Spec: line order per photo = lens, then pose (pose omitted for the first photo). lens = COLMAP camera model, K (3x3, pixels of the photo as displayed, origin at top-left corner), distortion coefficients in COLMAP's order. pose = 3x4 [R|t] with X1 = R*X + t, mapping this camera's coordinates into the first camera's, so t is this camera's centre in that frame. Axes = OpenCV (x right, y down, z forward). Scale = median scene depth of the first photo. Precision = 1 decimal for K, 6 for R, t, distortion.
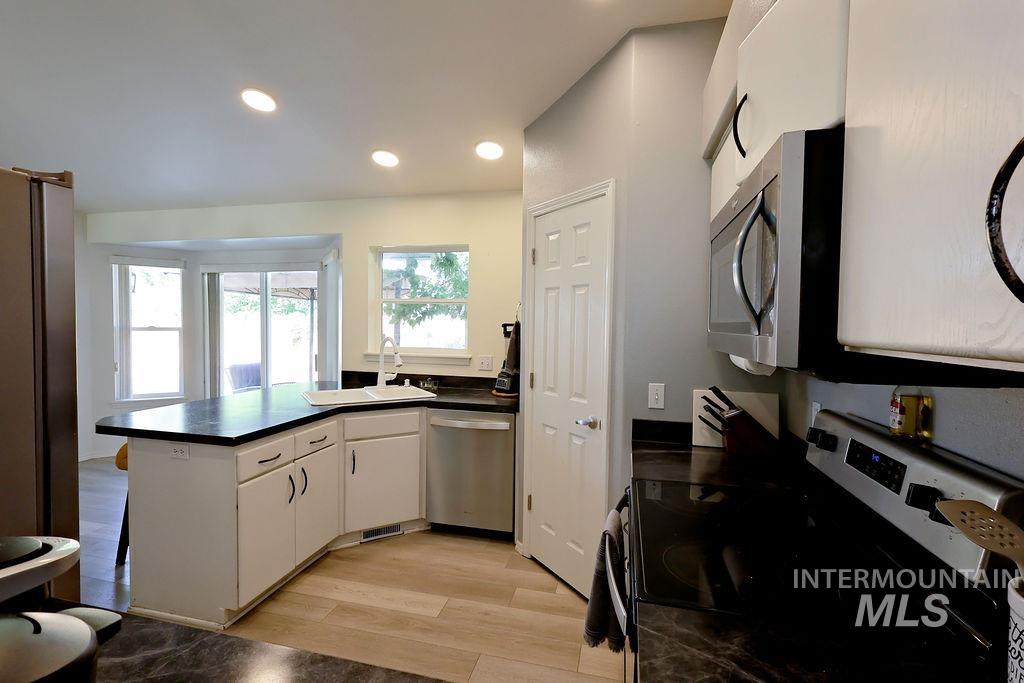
lens RADIAL K [[468.3, 0, 510.4], [0, 468.3, 338.1], [0, 0, 1]] dist [0.001591, 0.000020]
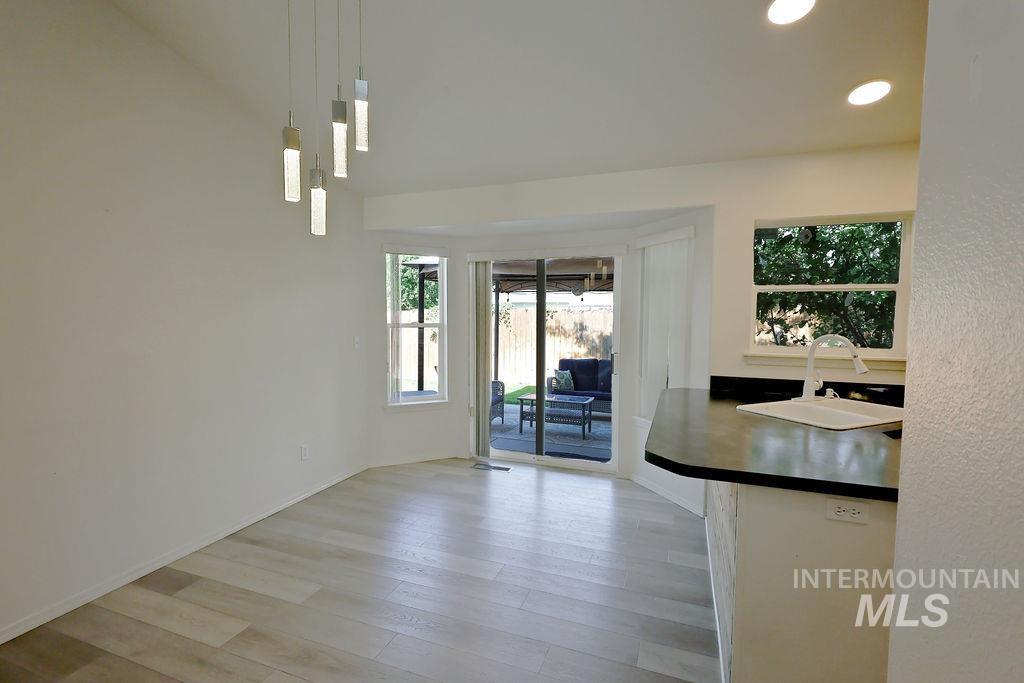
lens RADIAL K [[468.3, 0, 509.8], [0, 468.3, 346.1], [0, 0, 1]] dist [0.001591, 0.000020]
pose [[0.993257, -0.000658, -0.115930, -0.666740], [0.004402, 0.999477, 0.032041, -0.010030], [0.115848, -0.032335, 0.992740, 0.171598]]
